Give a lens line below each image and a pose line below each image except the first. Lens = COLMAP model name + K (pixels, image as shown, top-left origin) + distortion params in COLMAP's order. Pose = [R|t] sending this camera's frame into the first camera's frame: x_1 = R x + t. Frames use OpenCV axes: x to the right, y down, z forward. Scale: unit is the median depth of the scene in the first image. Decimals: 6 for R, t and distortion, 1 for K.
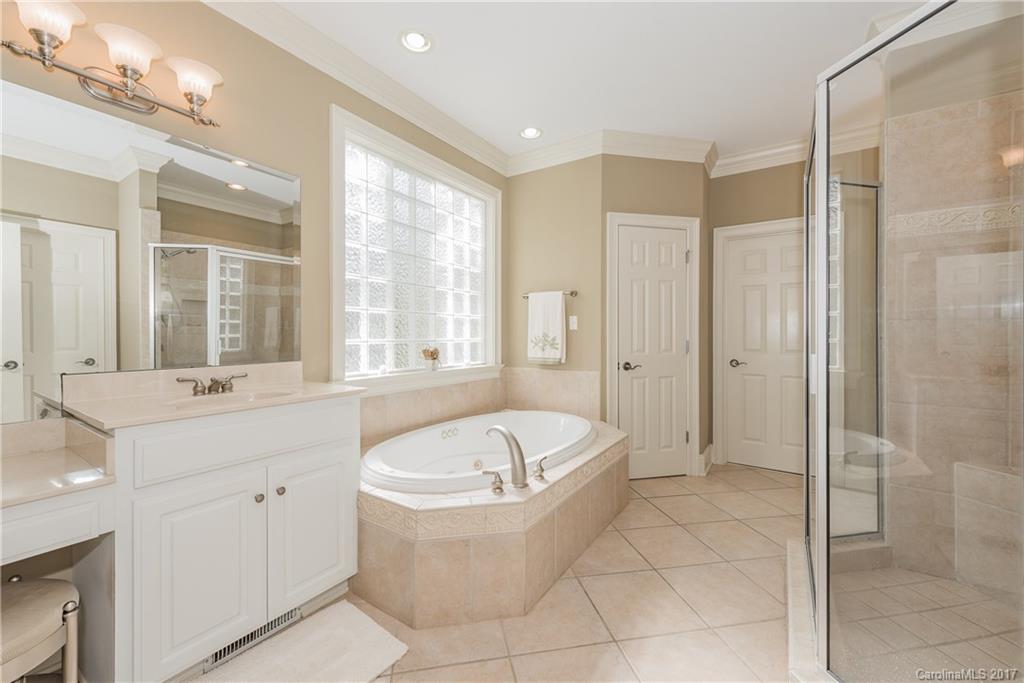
lens RADIAL K [[403.5, 0, 507.6], [0, 403.5, 337.5], [0, 0, 1]] dist [0.000874, -0.000263]
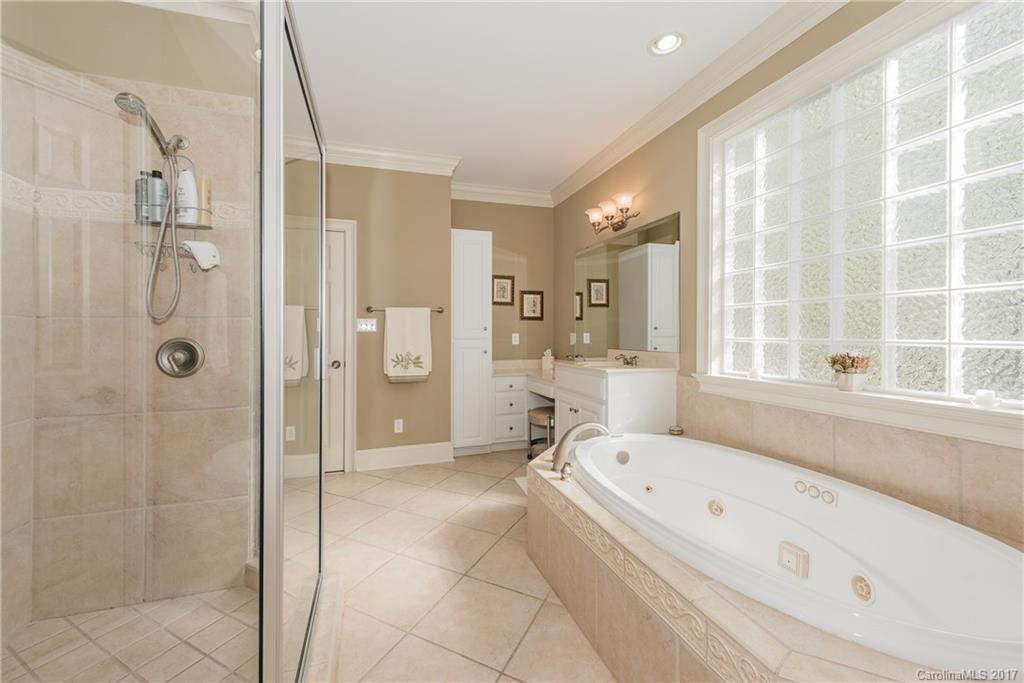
lens RADIAL K [[403.5, 0, 507.5], [0, 403.5, 335.6], [0, 0, 1]] dist [0.000874, -0.000263]
pose [[-0.609046, -0.001964, -0.793133, 0.645708], [-0.012098, 0.999904, 0.006814, 0.001143], [0.793043, 0.013745, -0.609011, 1.026956]]
